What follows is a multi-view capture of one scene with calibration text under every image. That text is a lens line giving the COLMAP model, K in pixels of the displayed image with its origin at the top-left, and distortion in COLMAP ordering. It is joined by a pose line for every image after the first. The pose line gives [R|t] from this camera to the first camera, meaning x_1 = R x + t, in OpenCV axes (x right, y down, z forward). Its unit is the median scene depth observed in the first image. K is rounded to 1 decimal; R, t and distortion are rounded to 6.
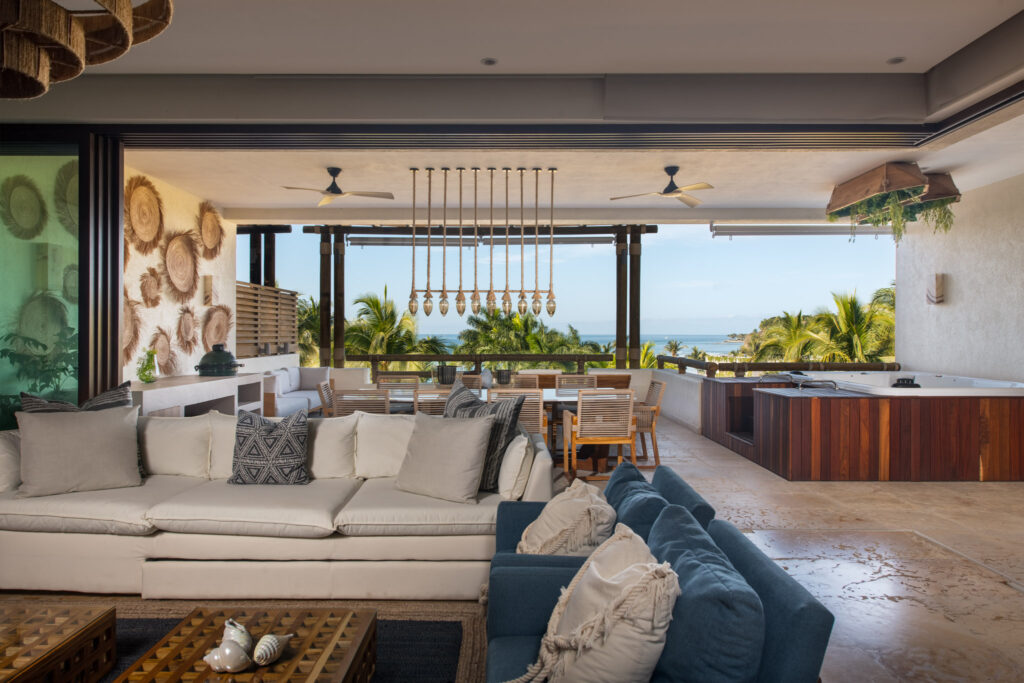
lens RADIAL K [[667.3, 0, 511.7], [0, 667.3, 339.0], [0, 0, 1]] dist [0.001110, -0.003487]
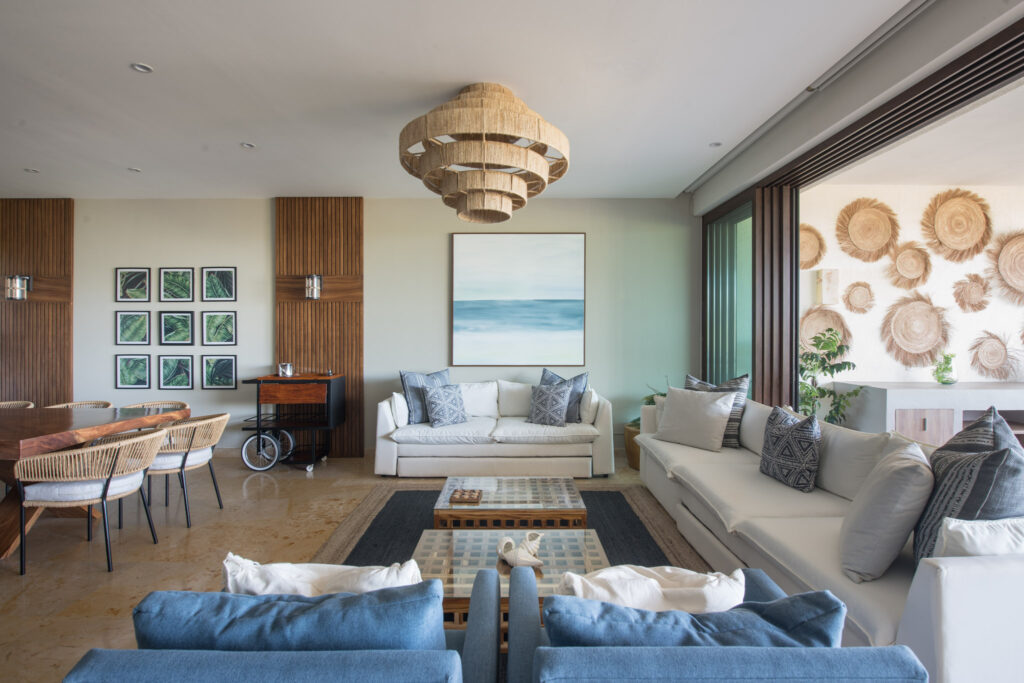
lens RADIAL K [[499.9, 0, 513.3], [0, 499.9, 337.6], [0, 0, 1]] dist [-0.009370, -0.000597]
pose [[0.006662, 0.004533, -0.999968, 0.189395], [-0.009078, 0.999949, 0.004472, -0.004422], [0.999937, 0.009048, 0.006703, 0.246763]]
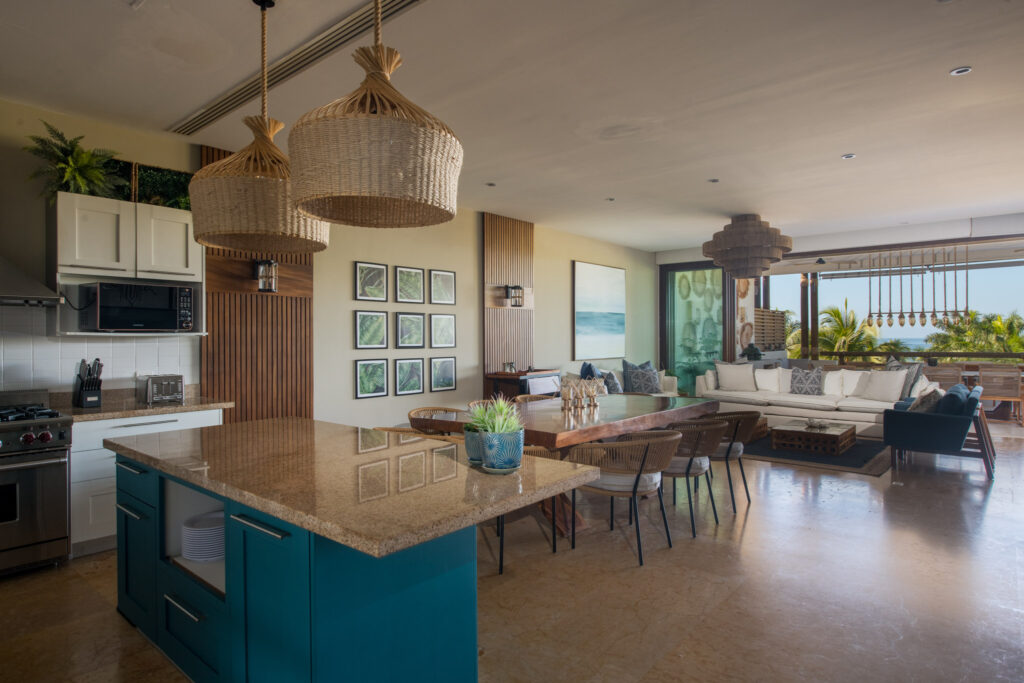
lens RADIAL K [[578.6, 0, 509.1], [0, 578.6, 336.6], [0, 0, 1]] dist [0.001998, 0.000075]
pose [[0.759854, -0.006827, -0.650058, 0.101888], [-0.000181, 0.999943, -0.010714, 0.005622], [0.650094, 0.008258, 0.759809, -0.653429]]
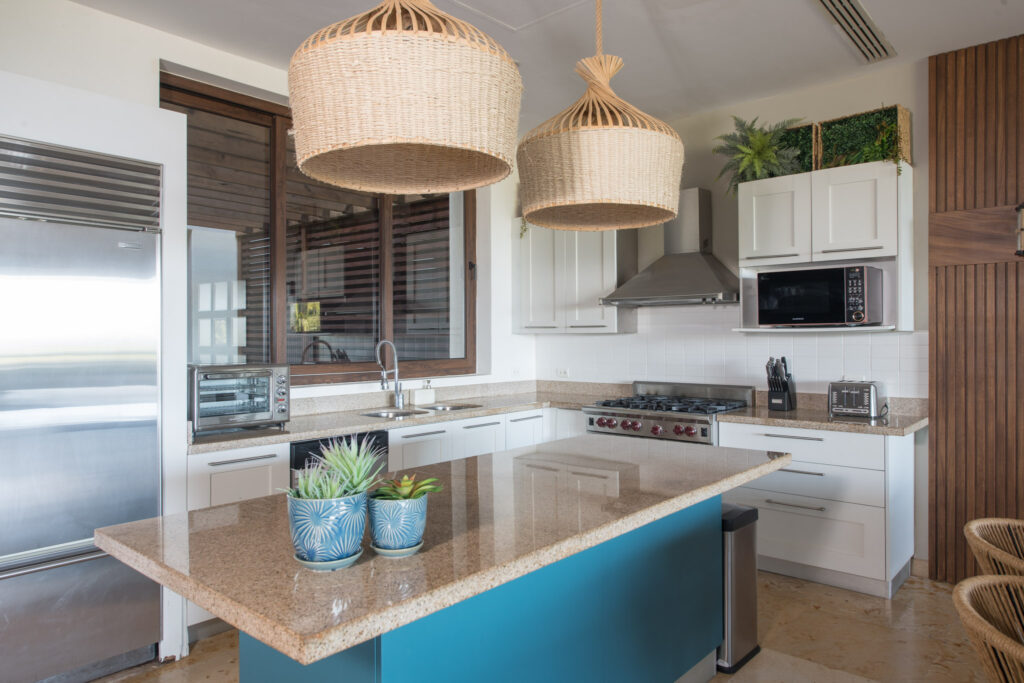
lens RADIAL K [[667.3, 0, 511.7], [0, 667.3, 339.0], [0, 0, 1]] dist [0.001110, -0.003487]
pose [[-0.655904, 0.003737, -0.754835, 0.041450], [-0.002495, 0.999972, 0.007118, 0.002409], [0.754841, 0.006552, -0.655876, -0.354858]]
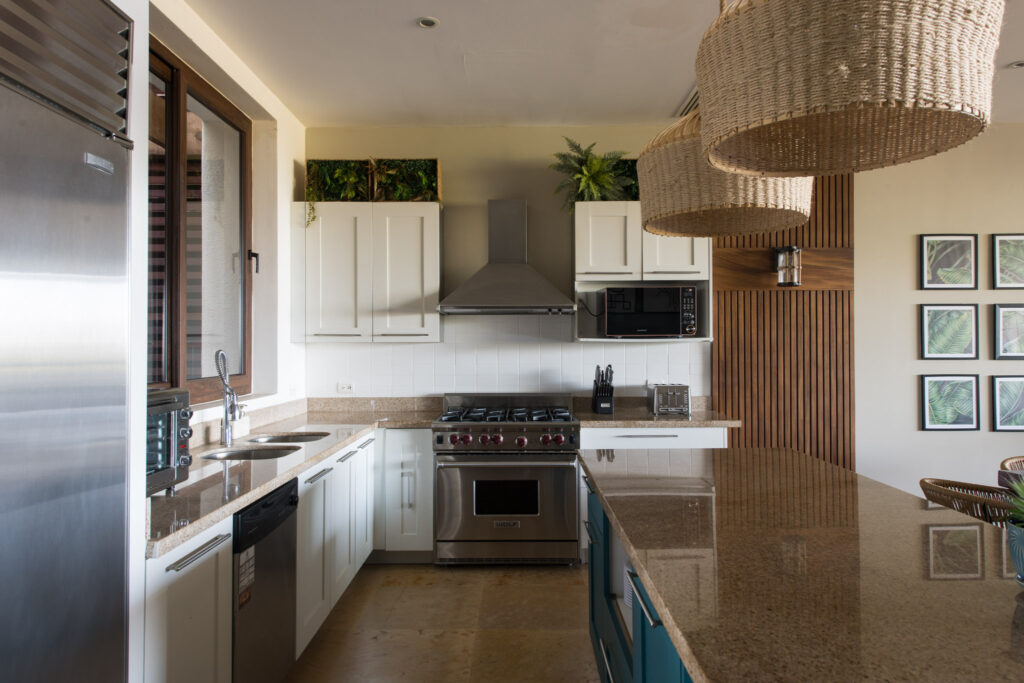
lens RADIAL K [[667.3, 0, 511.7], [0, 667.3, 339.0], [0, 0, 1]] dist [0.001110, -0.003487]
pose [[-0.011185, -0.012094, -0.999864, 0.078668], [-0.004783, 0.999916, -0.012041, 0.004513], [0.999926, 0.004648, -0.011242, -0.588577]]
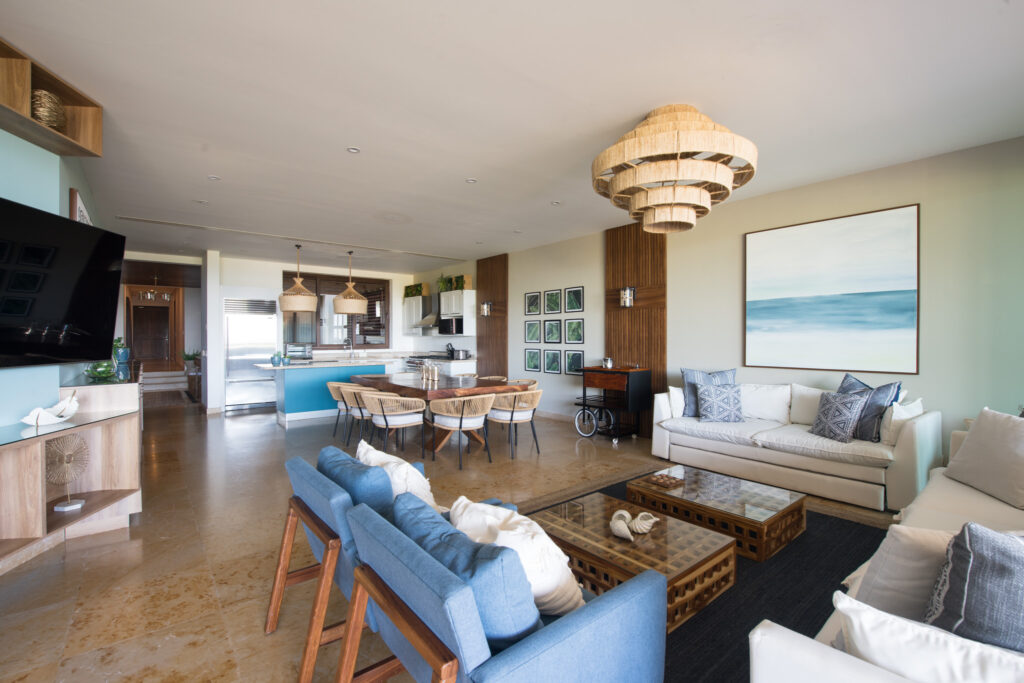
lens RADIAL K [[457.3, 0, 512.0], [0, 457.3, 341.5], [0, 0, 1]] dist [-0.001204, -0.000325]
pose [[-0.773520, 0.010467, -0.633685, 0.152116], [-0.001463, 0.999831, 0.018300, -0.006587], [0.633770, 0.015082, -0.773375, 0.438239]]
